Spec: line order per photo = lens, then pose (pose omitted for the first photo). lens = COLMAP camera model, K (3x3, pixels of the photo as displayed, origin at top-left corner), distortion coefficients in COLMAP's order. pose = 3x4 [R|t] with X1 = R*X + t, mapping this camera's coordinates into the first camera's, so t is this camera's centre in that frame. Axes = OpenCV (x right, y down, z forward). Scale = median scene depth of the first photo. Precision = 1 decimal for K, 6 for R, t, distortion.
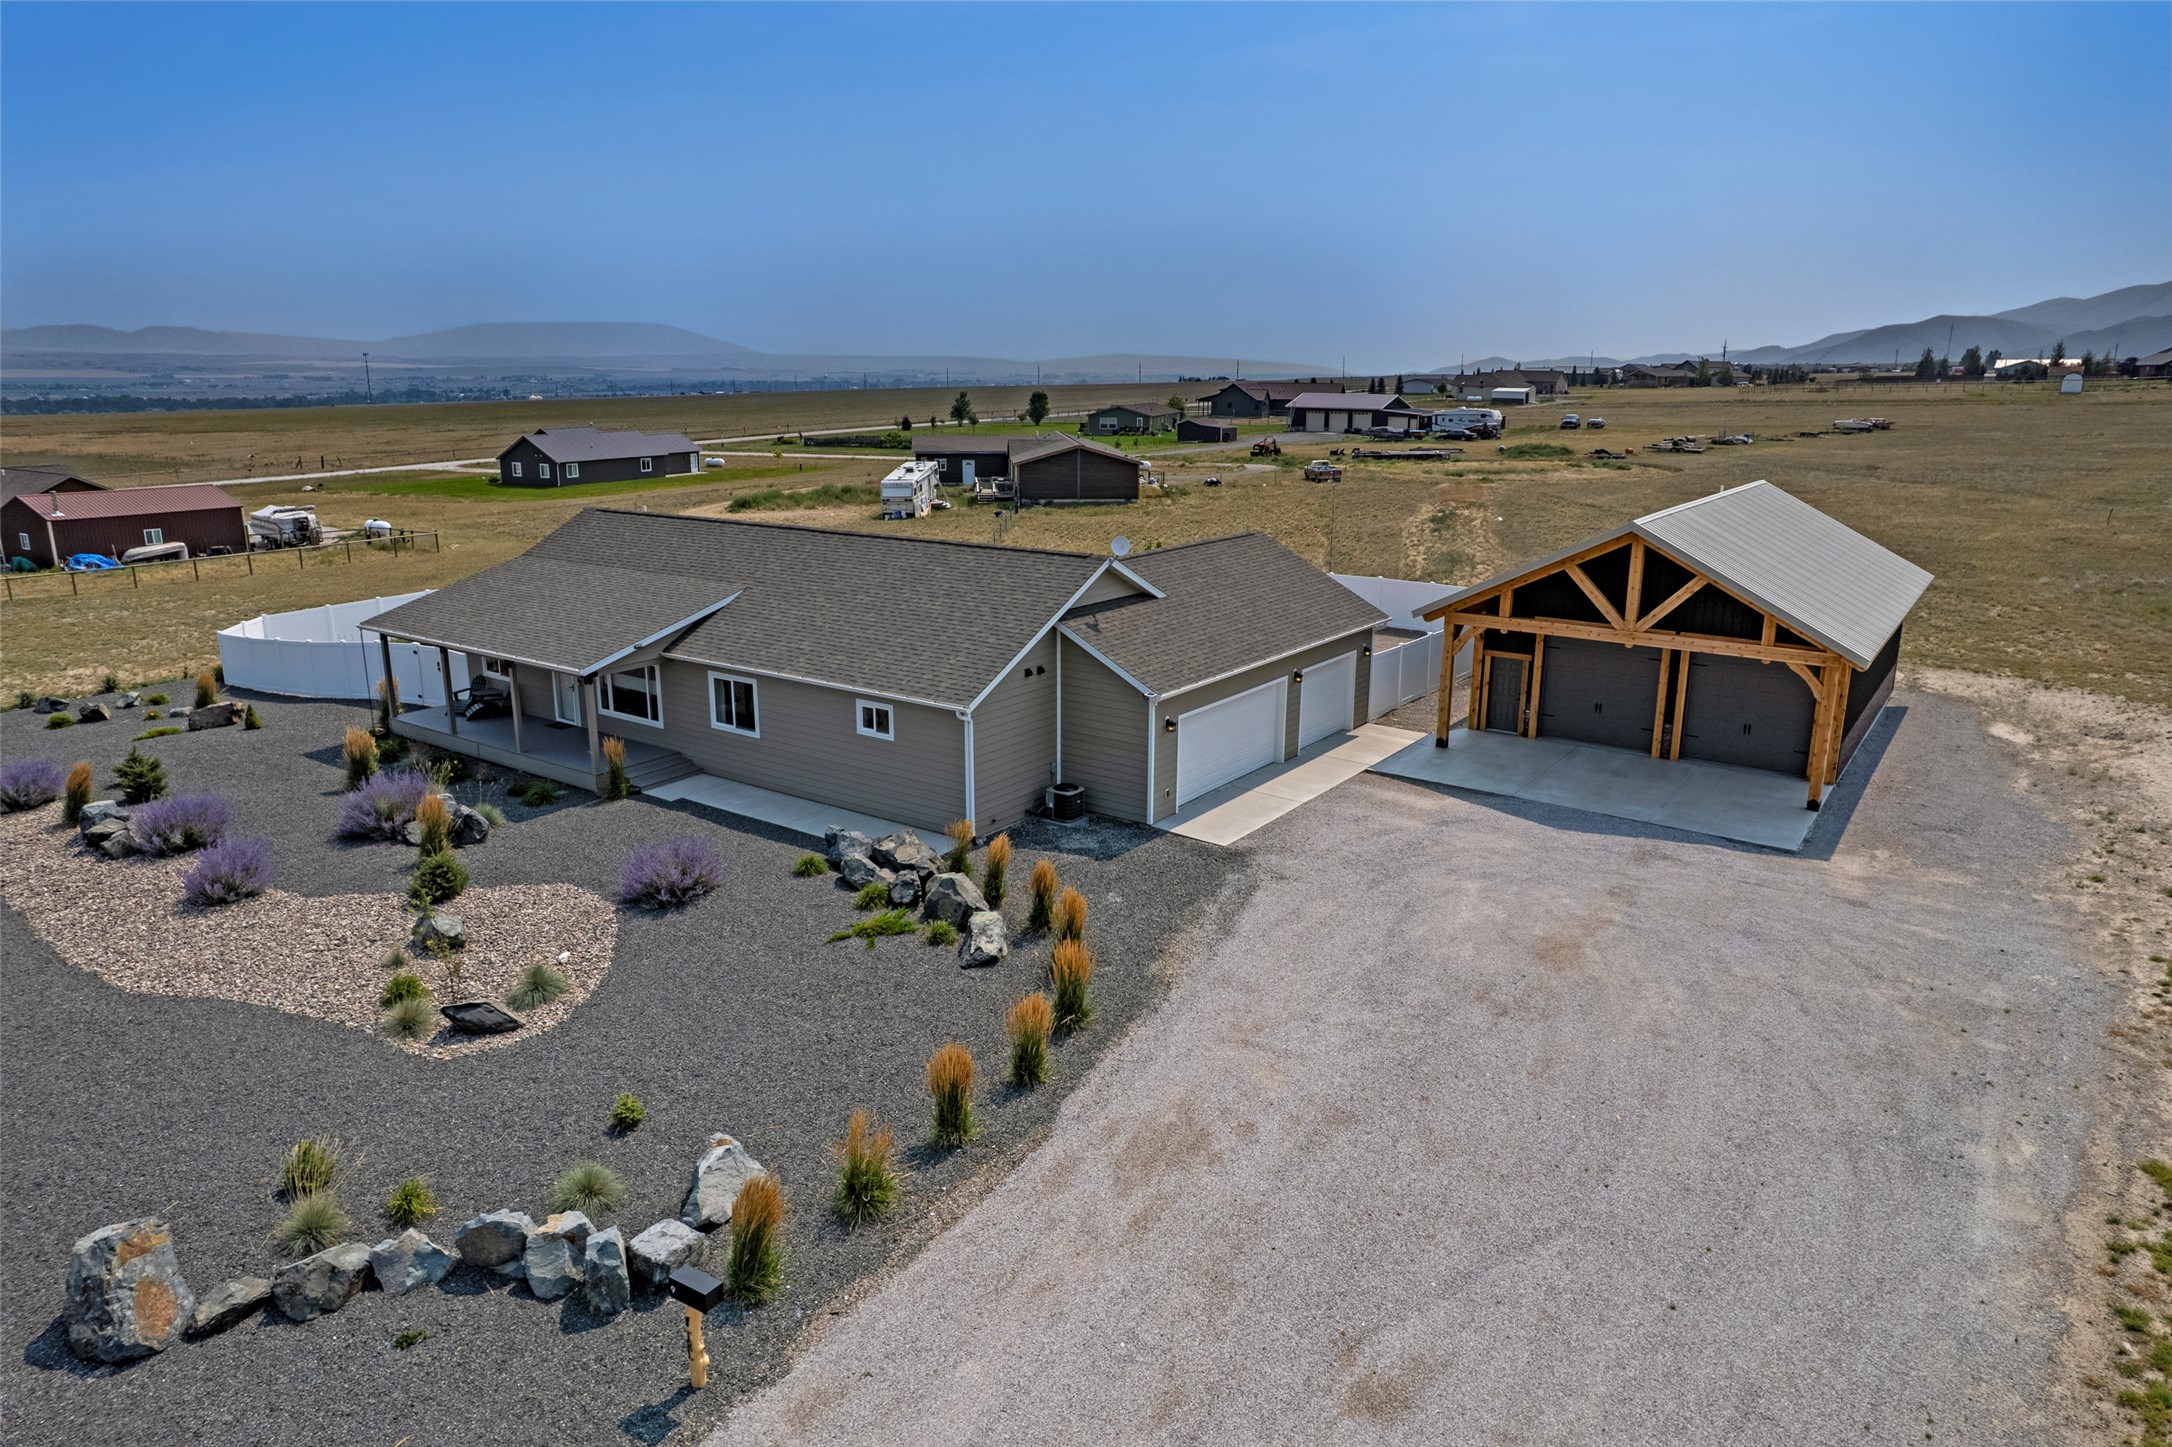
lens RADIAL K [[1390.2, 0, 1085.4], [0, 1390.2, 731.9], [0, 0, 1]] dist [-0.076085, 0.063428]
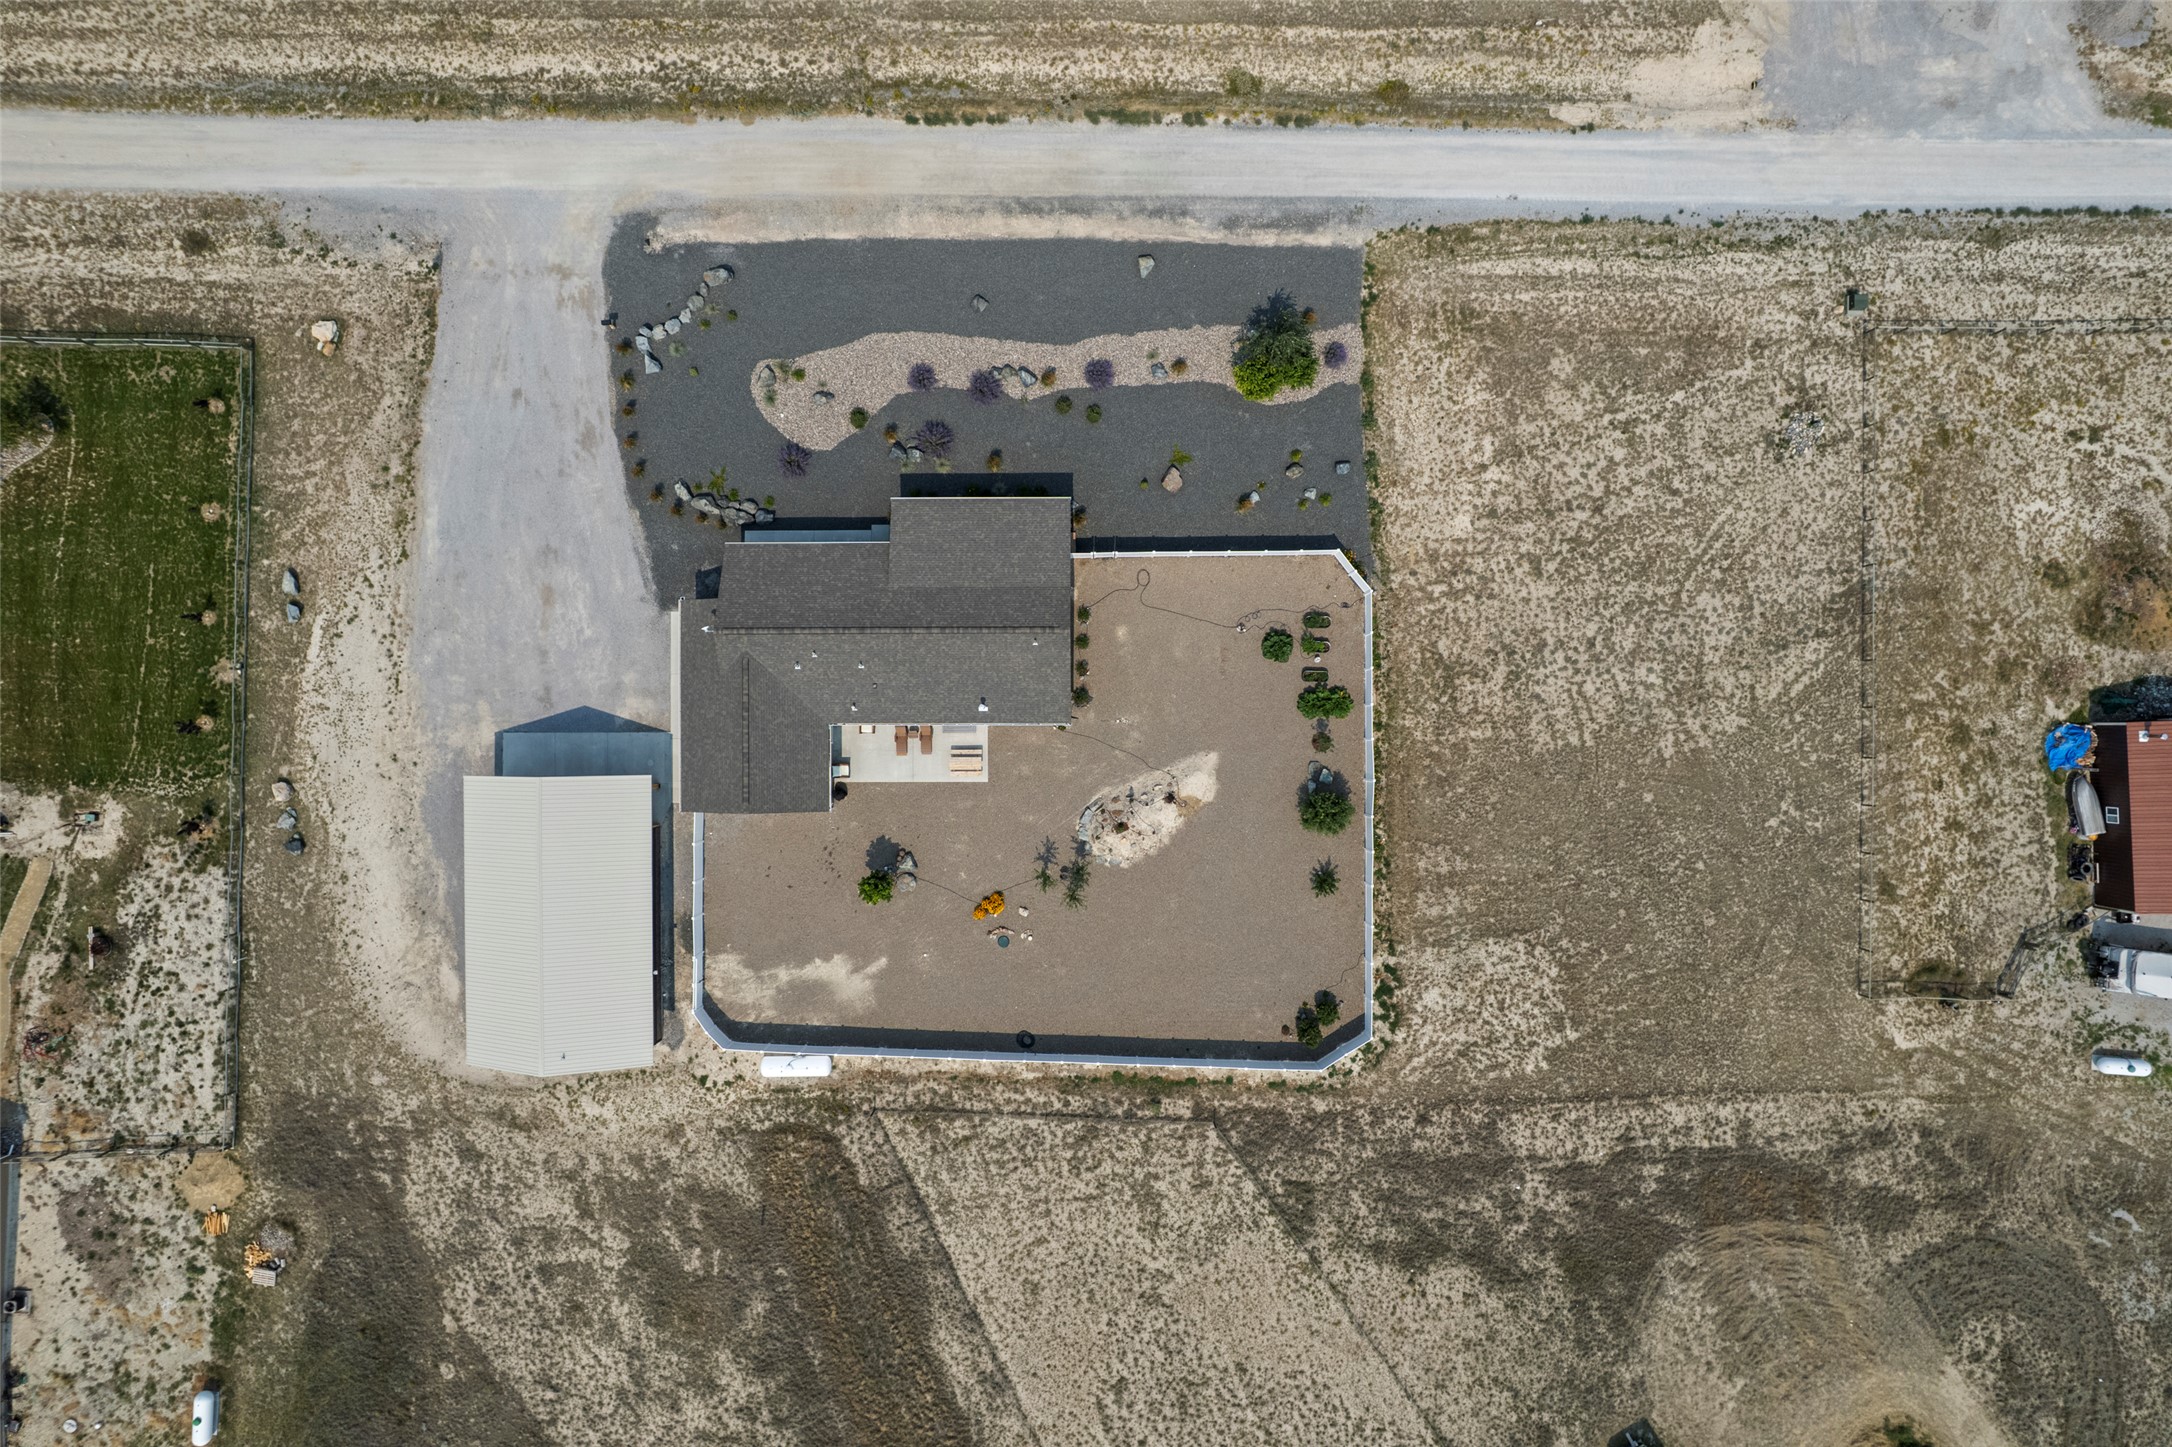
lens RADIAL K [[1390.2, 0, 1085.4], [0, 1390.2, 731.9], [0, 0, 1]] dist [-0.076085, 0.063428]
pose [[-0.811833, 0.583867, -0.005216, -0.375576], [-0.151978, -0.202675, 0.967381, -2.482538], [0.563765, 0.786144, 0.253273, 0.859960]]
